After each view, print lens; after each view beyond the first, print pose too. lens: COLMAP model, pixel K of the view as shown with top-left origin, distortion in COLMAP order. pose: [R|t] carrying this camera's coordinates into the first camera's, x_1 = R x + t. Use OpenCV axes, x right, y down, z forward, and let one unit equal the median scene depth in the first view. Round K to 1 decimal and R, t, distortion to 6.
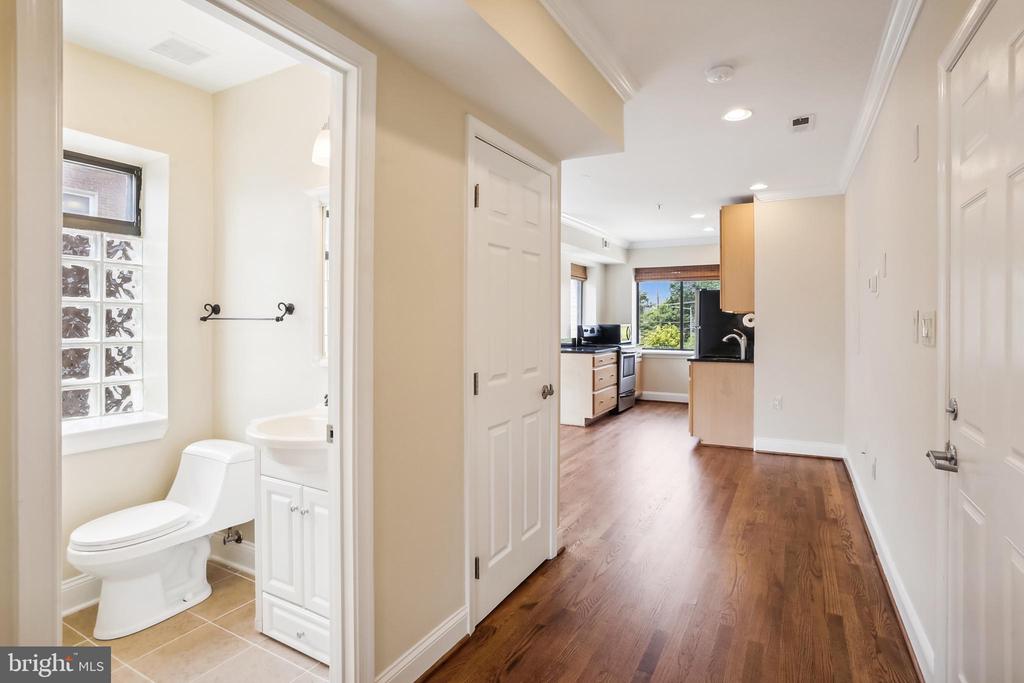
lens RADIAL K [[511.1, 0, 511.0], [0, 511.1, 324.4], [0, 0, 1]] dist [-0.057471, -0.000088]
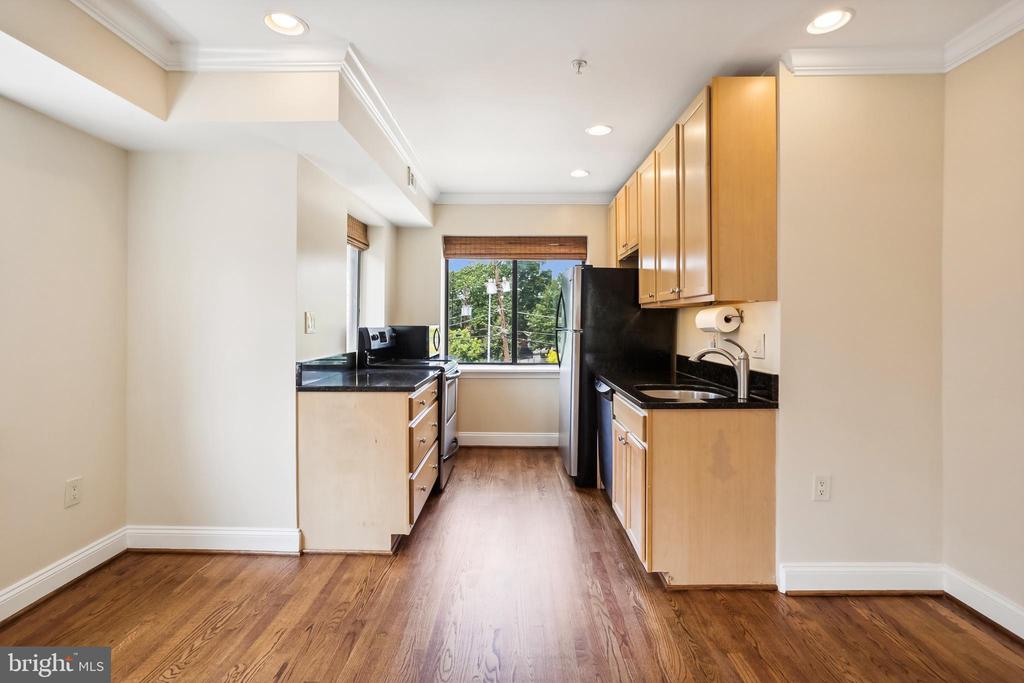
lens RADIAL K [[511.1, 0, 511.0], [0, 511.1, 324.4], [0, 0, 1]] dist [-0.057471, -0.000088]
pose [[0.881469, 0.000594, 0.472241, 0.021004], [-0.000929, 0.999999, 0.000476, -0.001910], [-0.472240, -0.000858, 0.881470, 0.441842]]
